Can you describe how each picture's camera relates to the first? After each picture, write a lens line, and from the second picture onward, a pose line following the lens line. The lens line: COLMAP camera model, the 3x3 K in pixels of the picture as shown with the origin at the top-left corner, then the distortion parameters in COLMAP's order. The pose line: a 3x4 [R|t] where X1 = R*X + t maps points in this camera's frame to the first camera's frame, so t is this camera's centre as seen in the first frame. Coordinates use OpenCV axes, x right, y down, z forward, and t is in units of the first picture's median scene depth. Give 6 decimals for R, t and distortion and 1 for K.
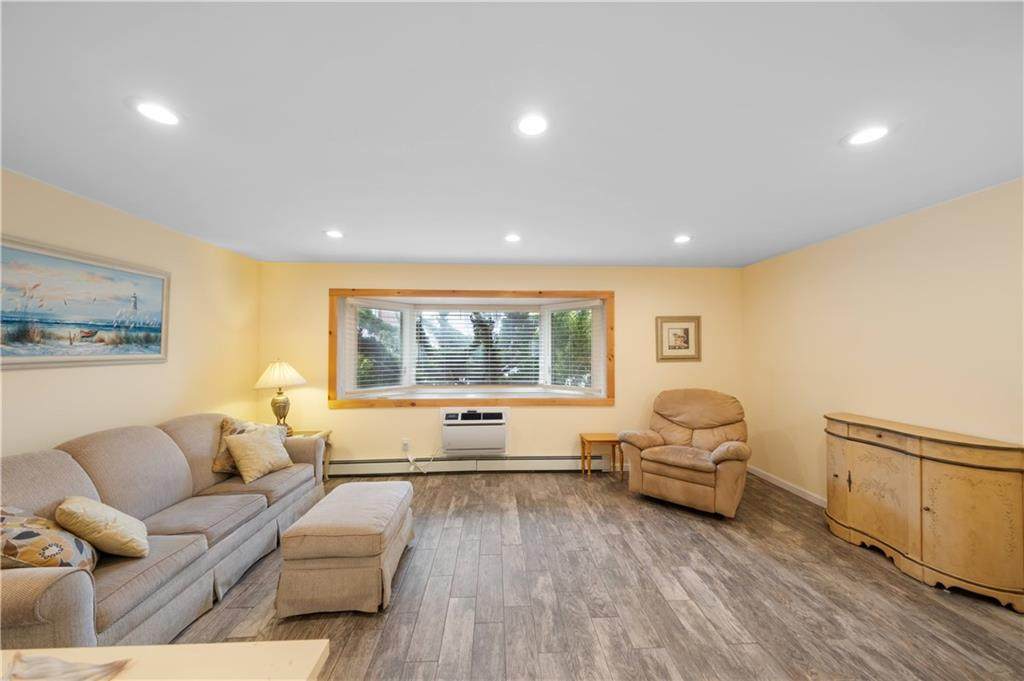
lens RADIAL K [[350.4, 0, 510.2], [0, 350.4, 344.1], [0, 0, 1]] dist [-0.002543, -0.000316]
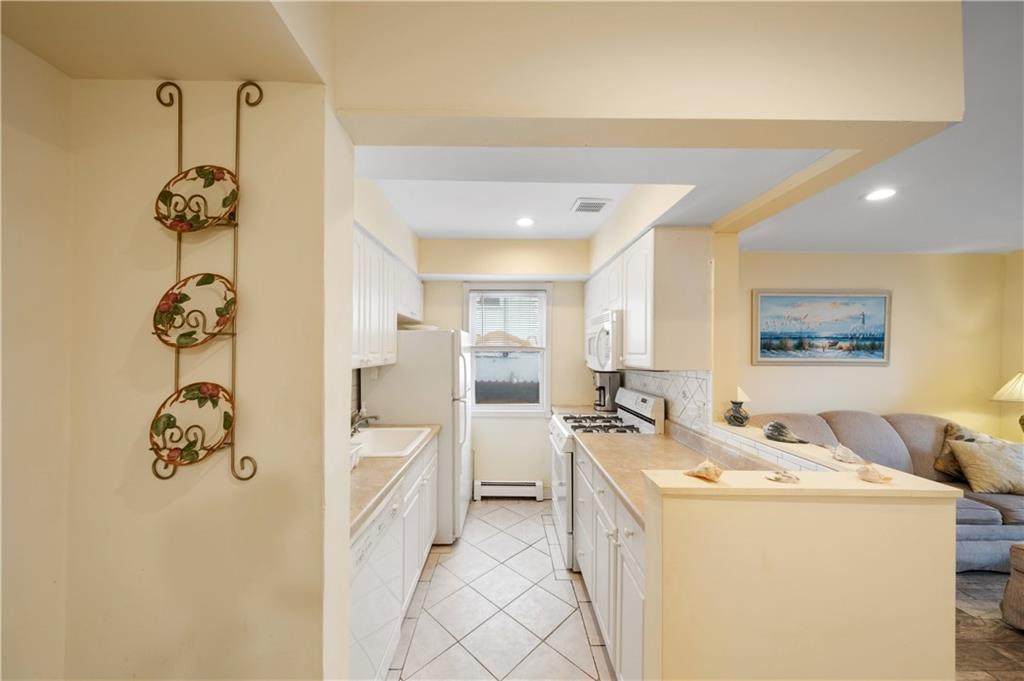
lens RADIAL K [[350.4, 0, 509.7], [0, 350.4, 348.3], [0, 0, 1]] dist [-0.002543, -0.000316]
pose [[-0.032106, -0.006937, -0.999460, 0.275061], [0.002579, 0.999972, -0.007023, -0.002910], [0.999481, -0.002803, -0.032087, -0.281461]]
